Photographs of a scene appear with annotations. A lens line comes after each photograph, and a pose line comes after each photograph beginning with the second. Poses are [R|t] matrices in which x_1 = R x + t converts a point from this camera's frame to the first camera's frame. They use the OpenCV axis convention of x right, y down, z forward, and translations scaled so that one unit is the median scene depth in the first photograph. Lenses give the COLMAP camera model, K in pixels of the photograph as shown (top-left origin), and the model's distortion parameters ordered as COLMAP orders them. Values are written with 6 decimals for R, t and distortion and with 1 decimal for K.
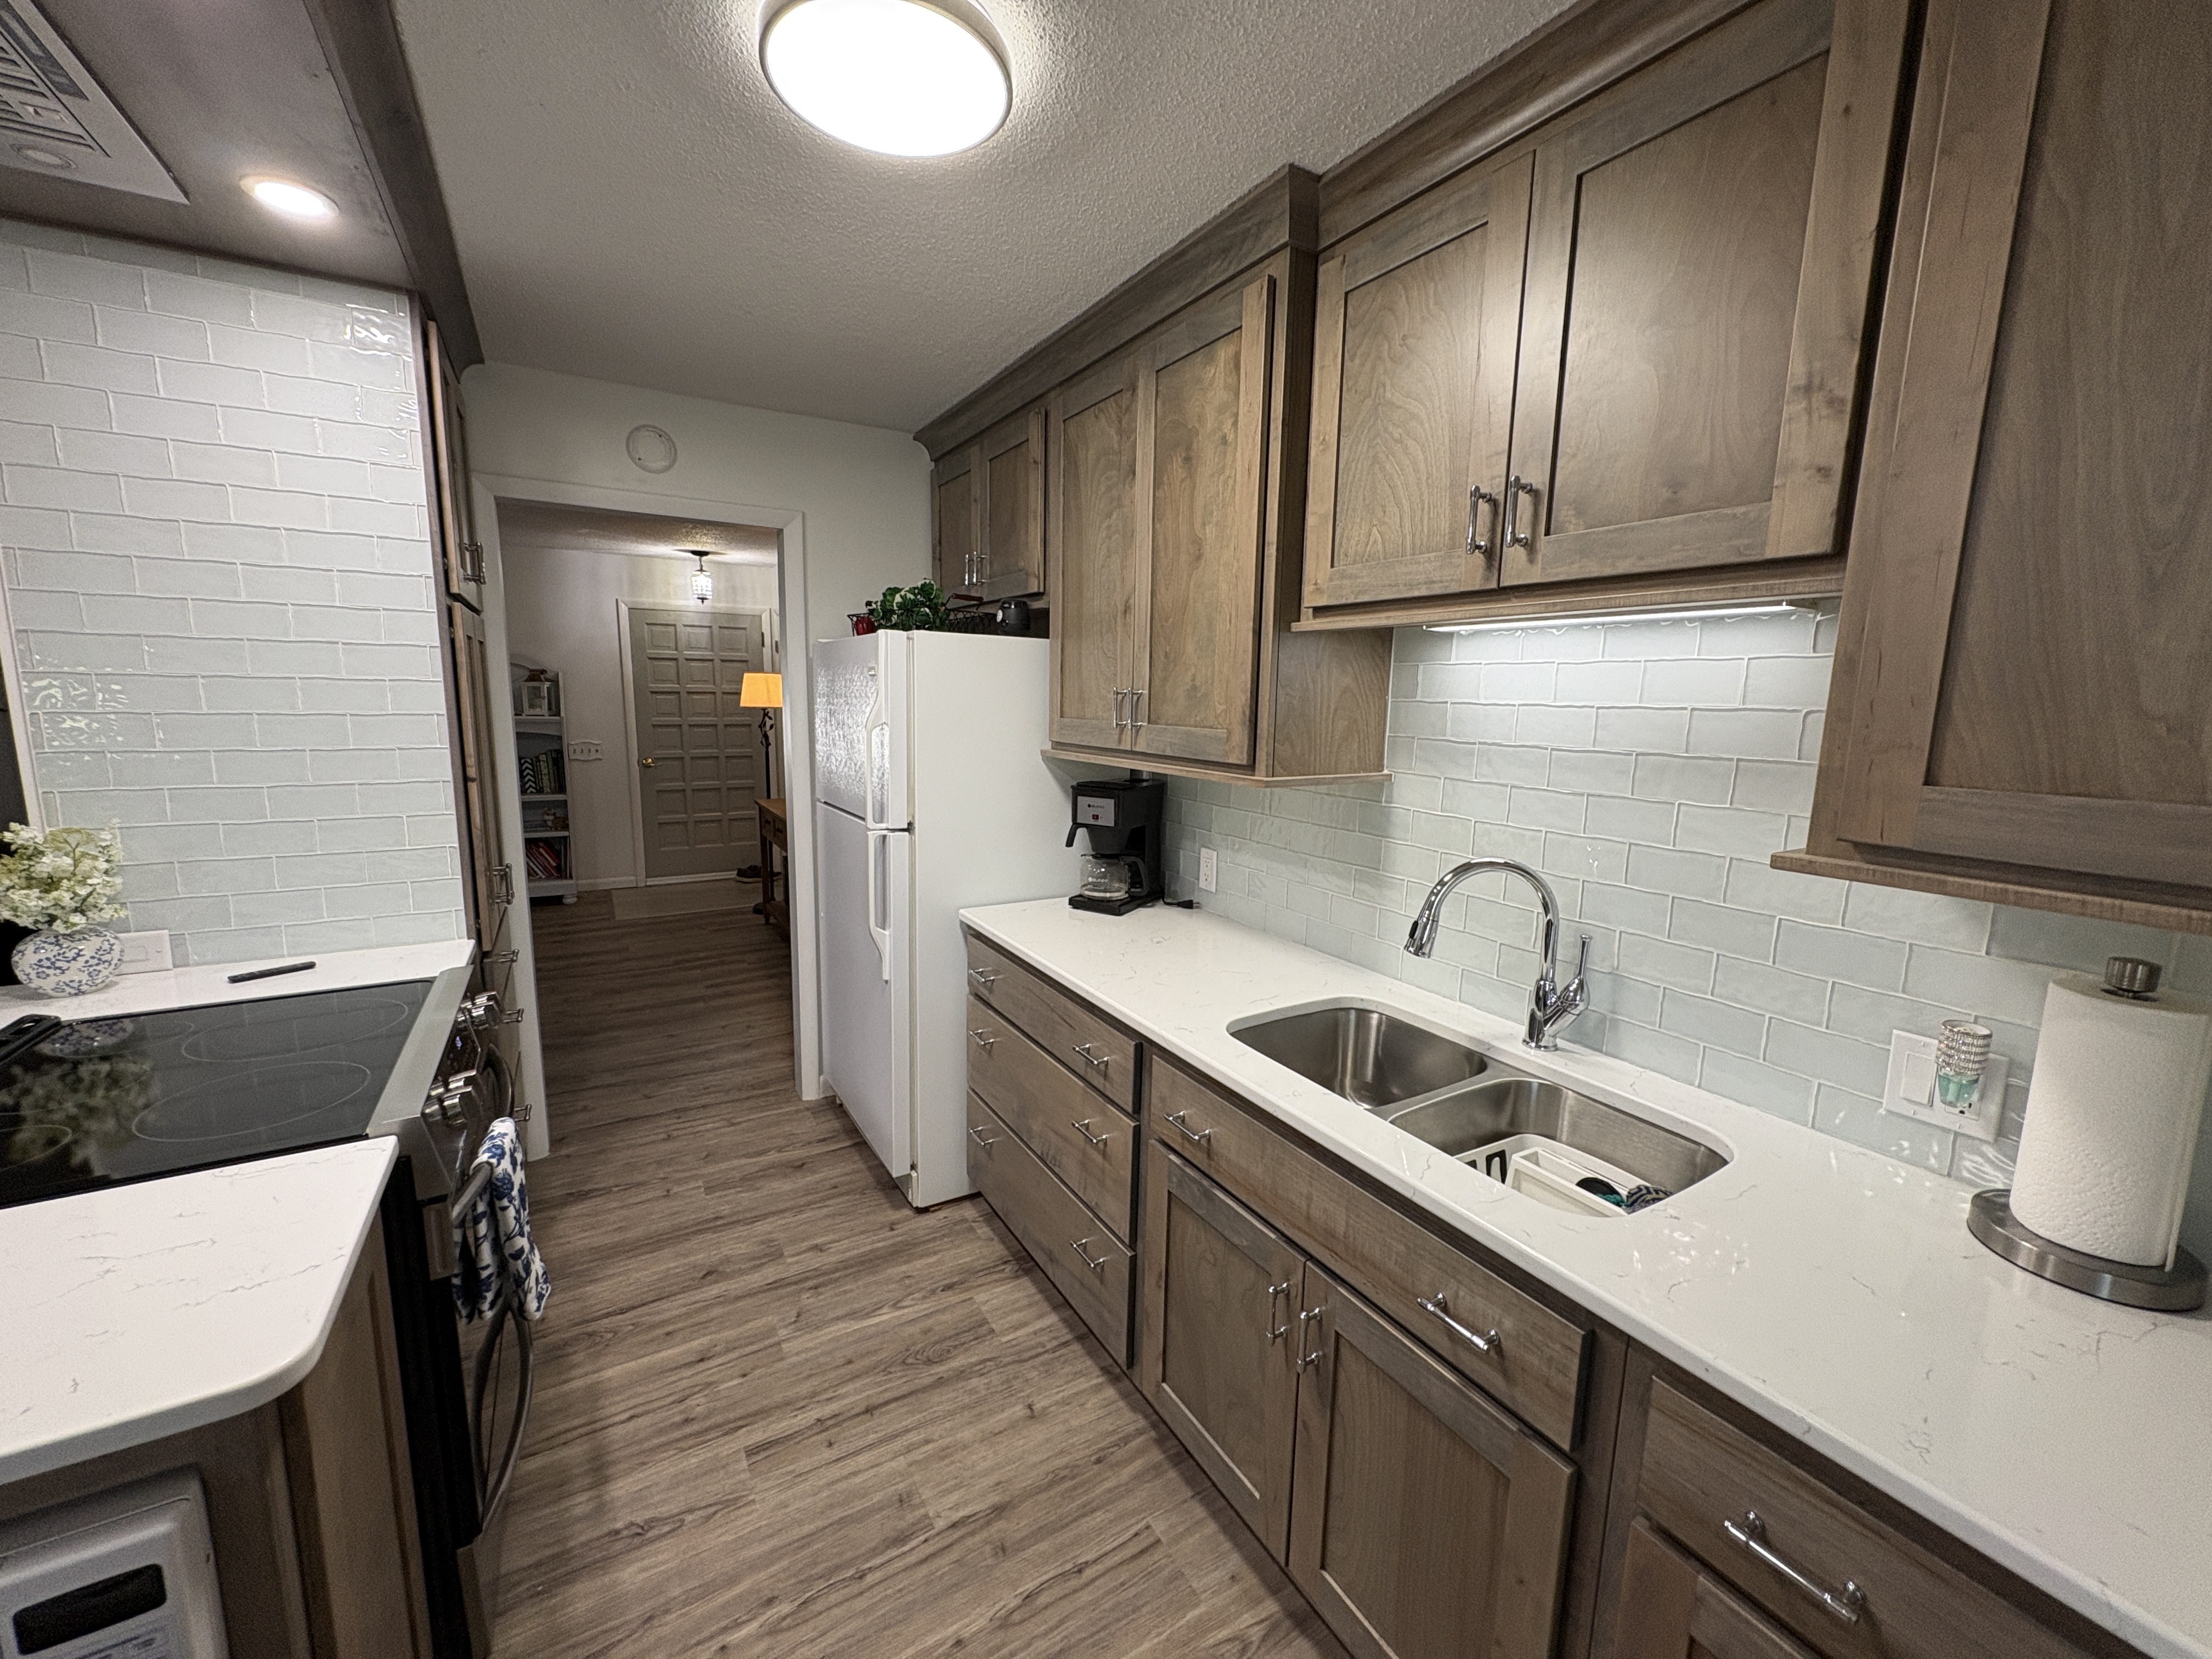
lens RADIAL K [[886.8, 0, 1109.9], [0, 886.8, 825.4], [0, 0, 1]] dist [-0.000450, -0.000181]
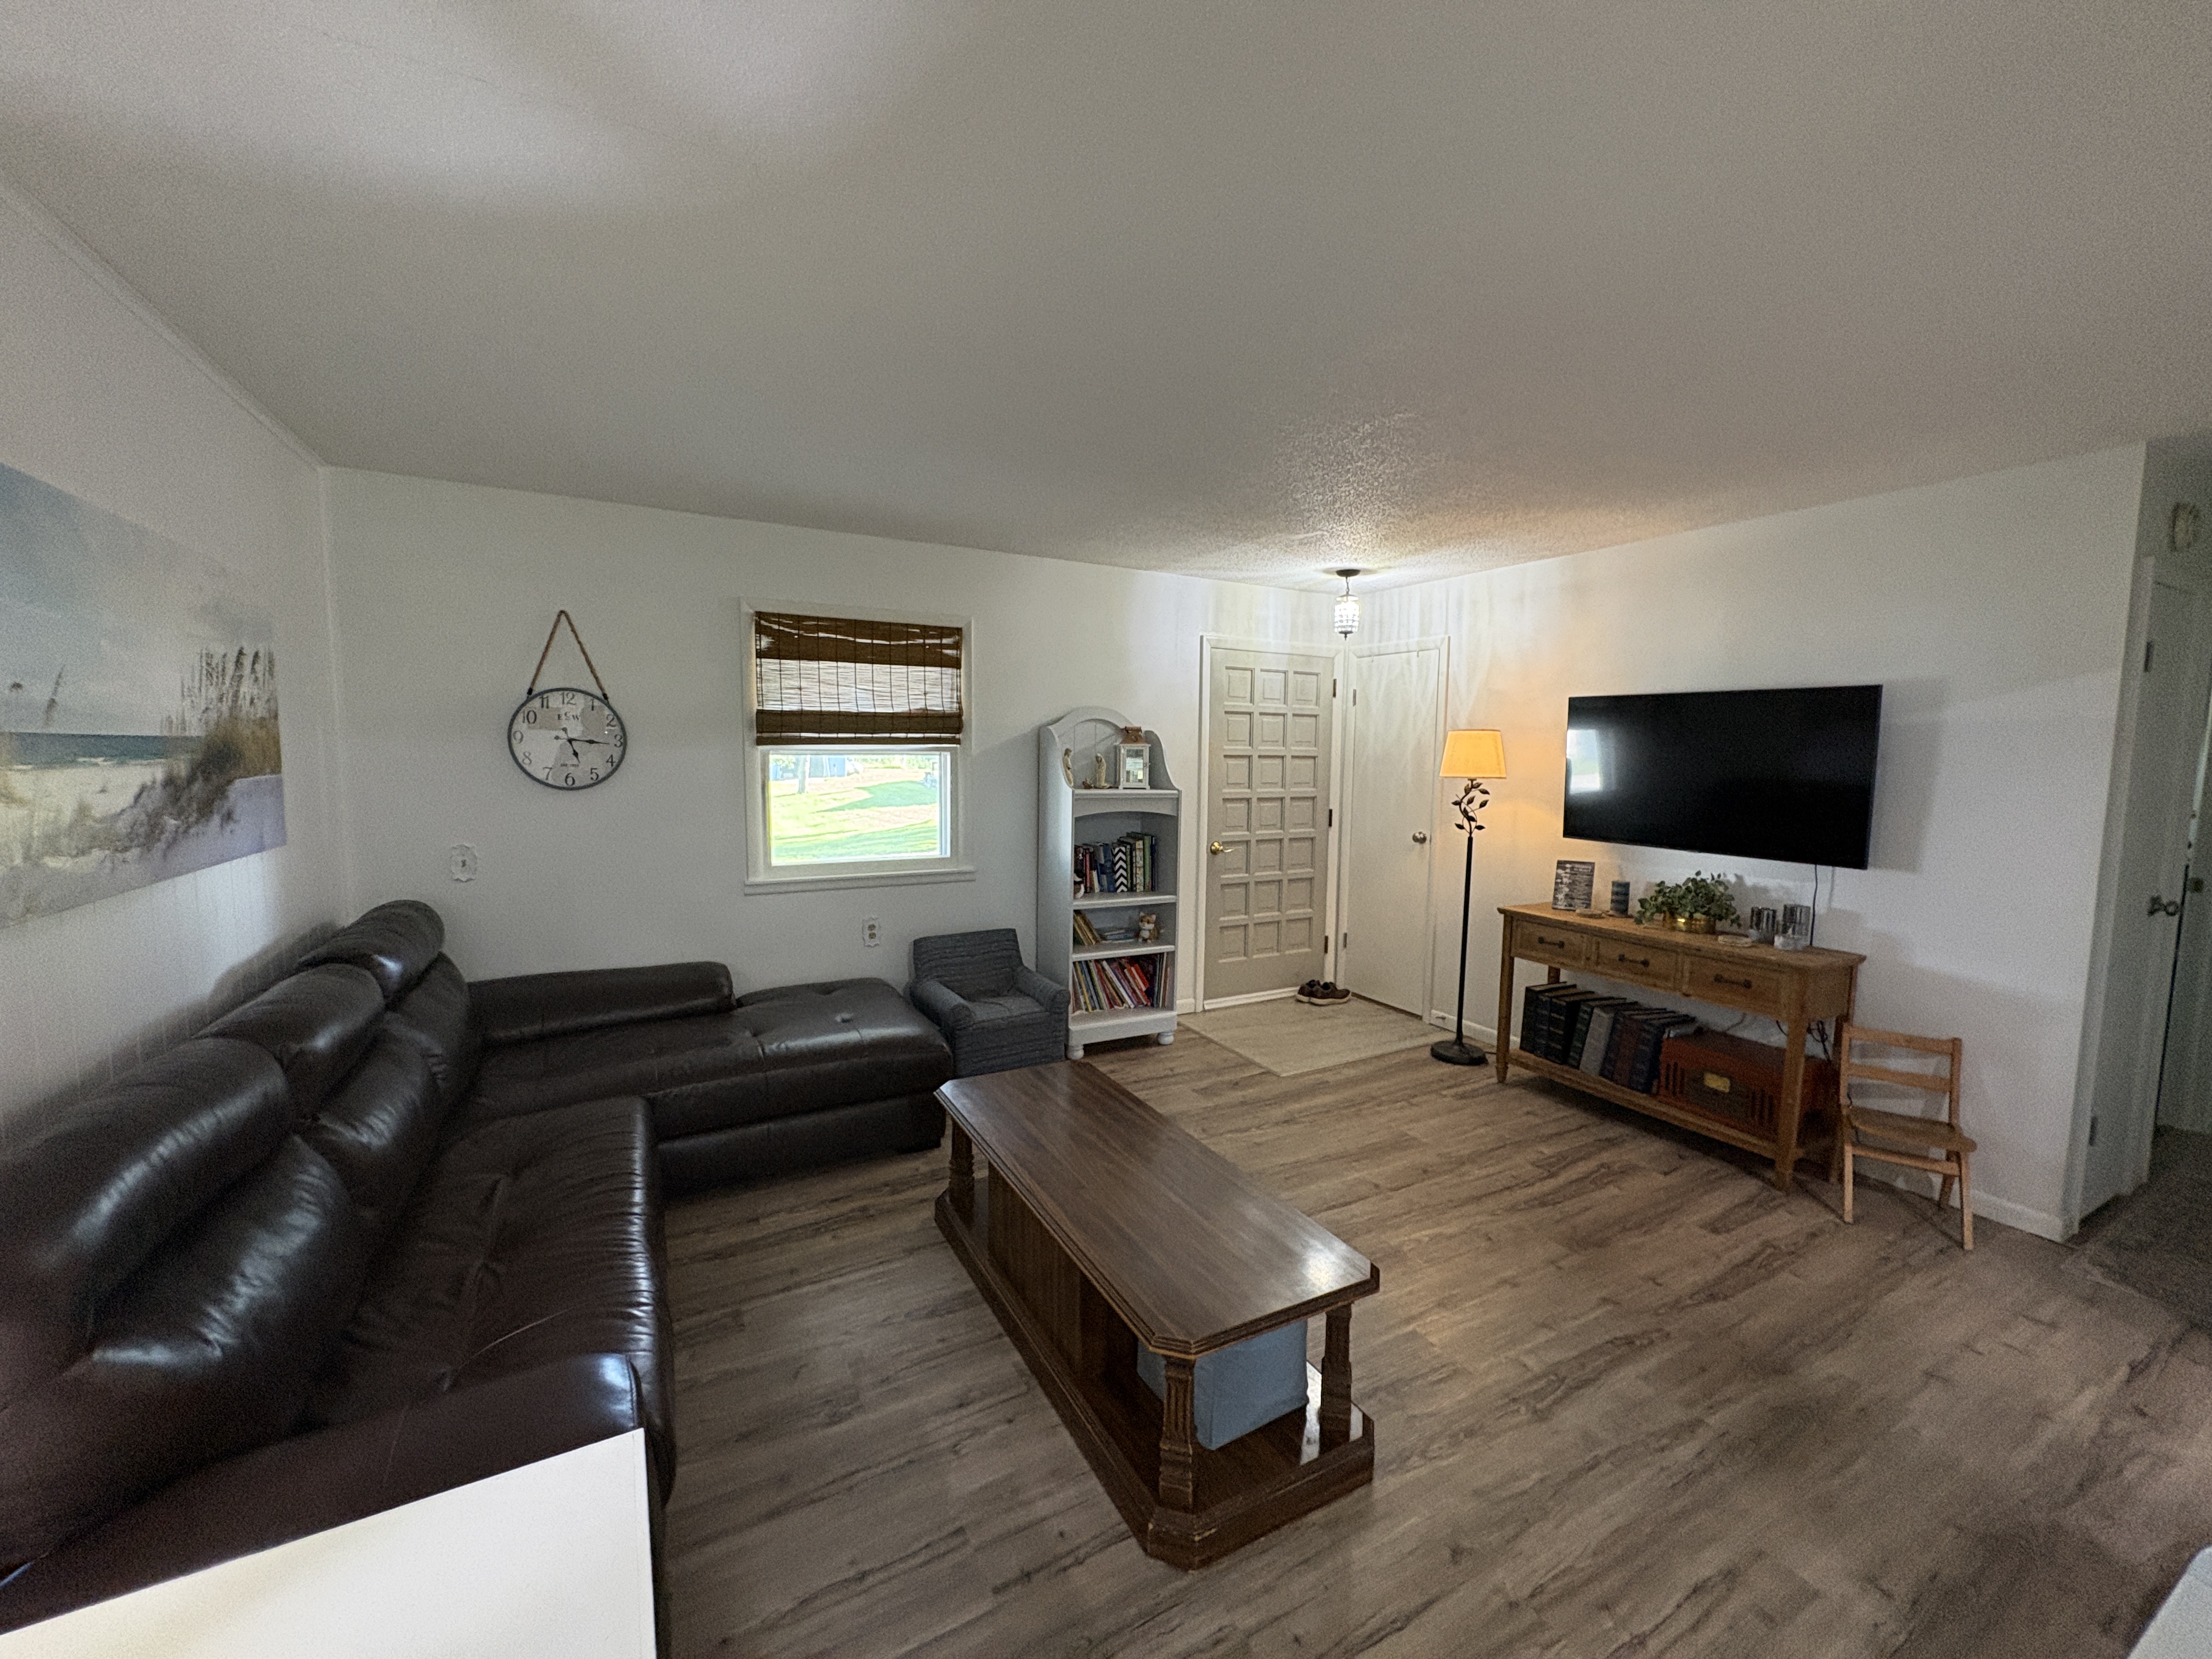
lens RADIAL K [[874.5, 0, 1106.0], [0, 874.5, 829.5], [0, 0, 1]] dist [-0.001074, -0.000161]
pose [[0.999019, -0.000493, -0.044276, -0.634076], [-0.002083, 0.998307, -0.058120, -0.046696], [0.044229, 0.058155, 0.997327, 0.266765]]
